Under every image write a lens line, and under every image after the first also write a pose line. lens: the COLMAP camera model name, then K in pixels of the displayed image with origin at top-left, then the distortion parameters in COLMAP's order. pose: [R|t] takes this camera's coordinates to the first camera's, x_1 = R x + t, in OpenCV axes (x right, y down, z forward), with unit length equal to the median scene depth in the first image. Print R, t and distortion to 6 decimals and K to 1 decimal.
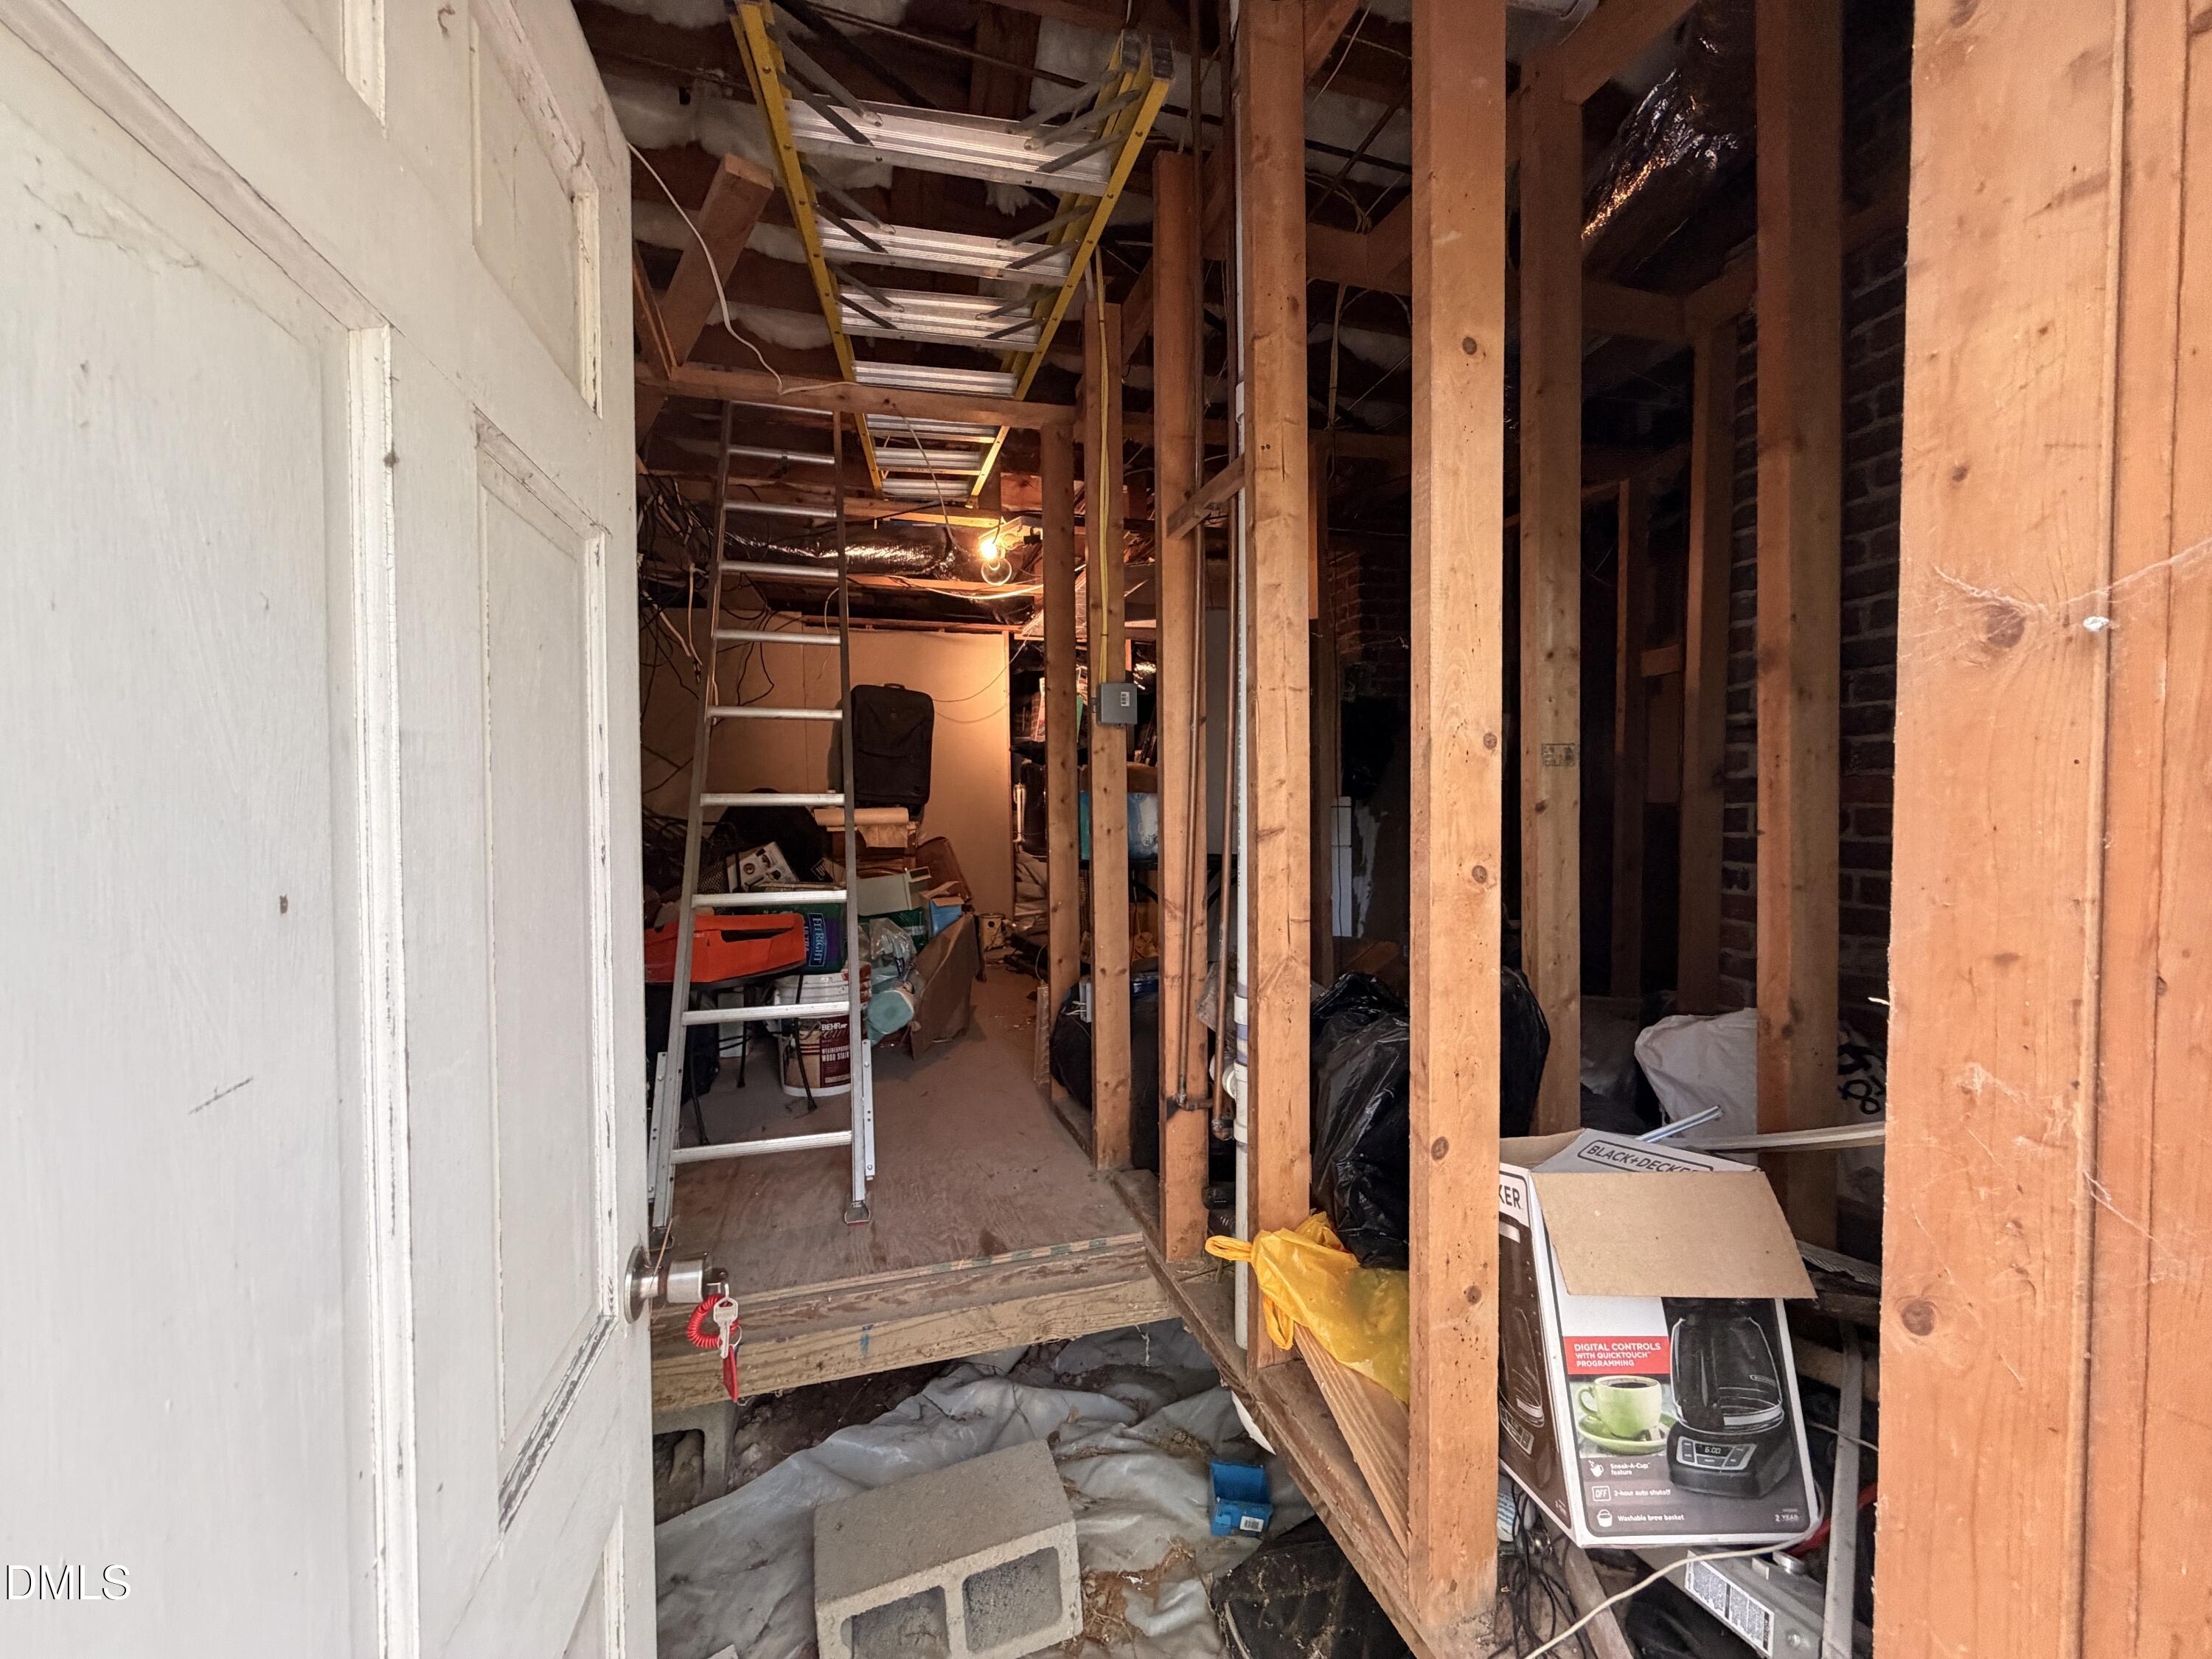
lens RADIAL K [[887.3, 0, 1107.6], [0, 887.3, 825.6], [0, 0, 1]] dist [-0.003024, 0.000241]
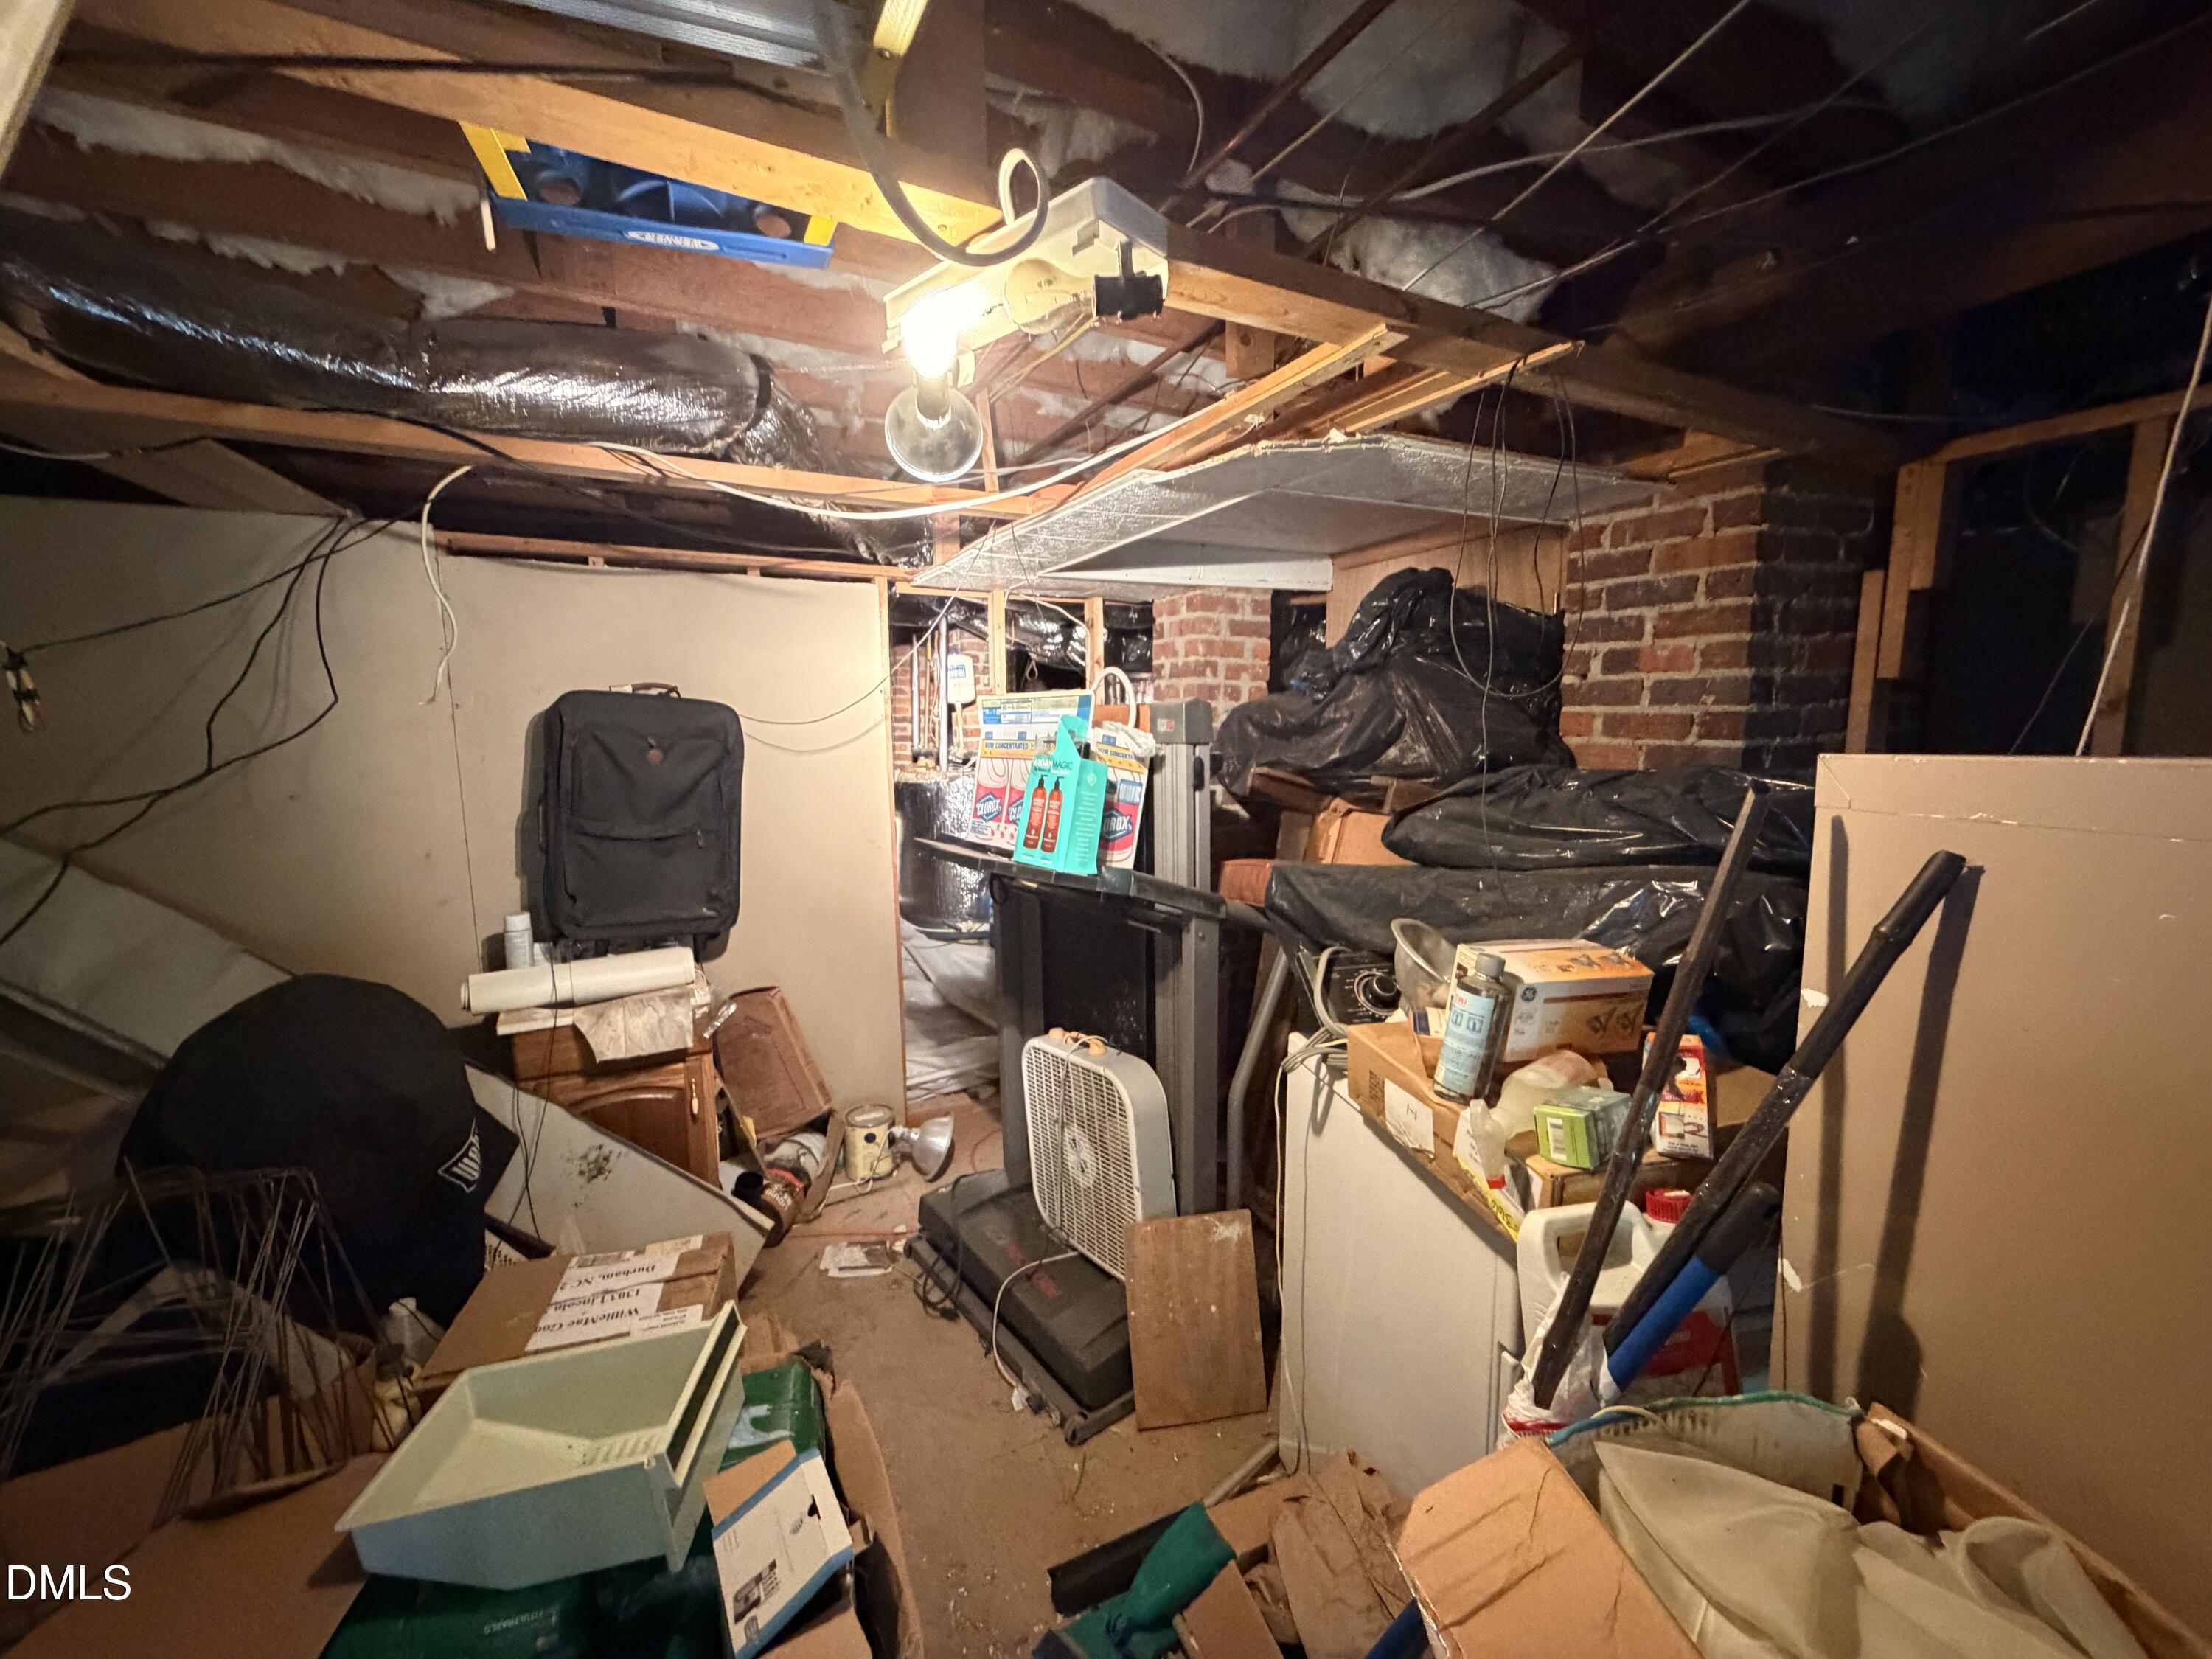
lens RADIAL K [[887.3, 0, 1106.7], [0, 887.3, 821.2], [0, 0, 1]] dist [-0.003024, 0.000241]
pose [[0.982758, -0.015066, 0.184283, -0.091792], [0.000486, 0.996882, 0.078903, -0.129117], [-0.184898, -0.077453, 0.979701, 0.493806]]
